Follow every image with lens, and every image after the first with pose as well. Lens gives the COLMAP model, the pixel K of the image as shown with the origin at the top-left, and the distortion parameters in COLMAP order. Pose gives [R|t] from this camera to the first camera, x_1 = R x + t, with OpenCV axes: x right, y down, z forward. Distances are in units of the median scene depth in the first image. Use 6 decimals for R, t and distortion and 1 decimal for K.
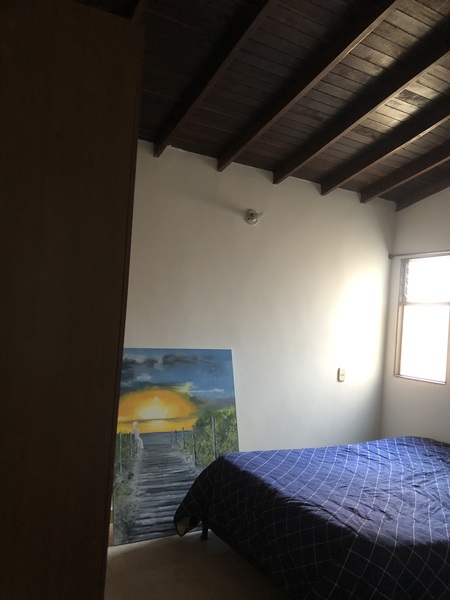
lens RADIAL K [[489.9, 0, 225.2], [0, 489.9, 314.9], [0, 0, 1]] dist [0.044723, -0.005357]
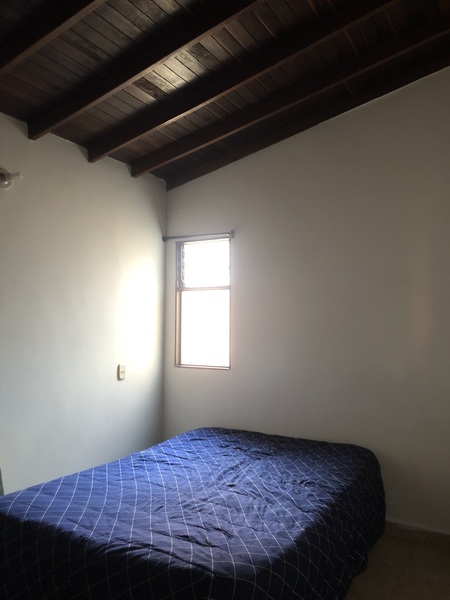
lens RADIAL K [[489.9, 0, 225.2], [0, 489.9, 314.9], [0, 0, 1]] dist [0.044723, -0.005357]
pose [[0.855328, -0.050688, 0.515601, -0.056496], [0.042915, 0.998714, 0.026991, 0.004827], [-0.516306, -0.000960, 0.856404, 0.170006]]
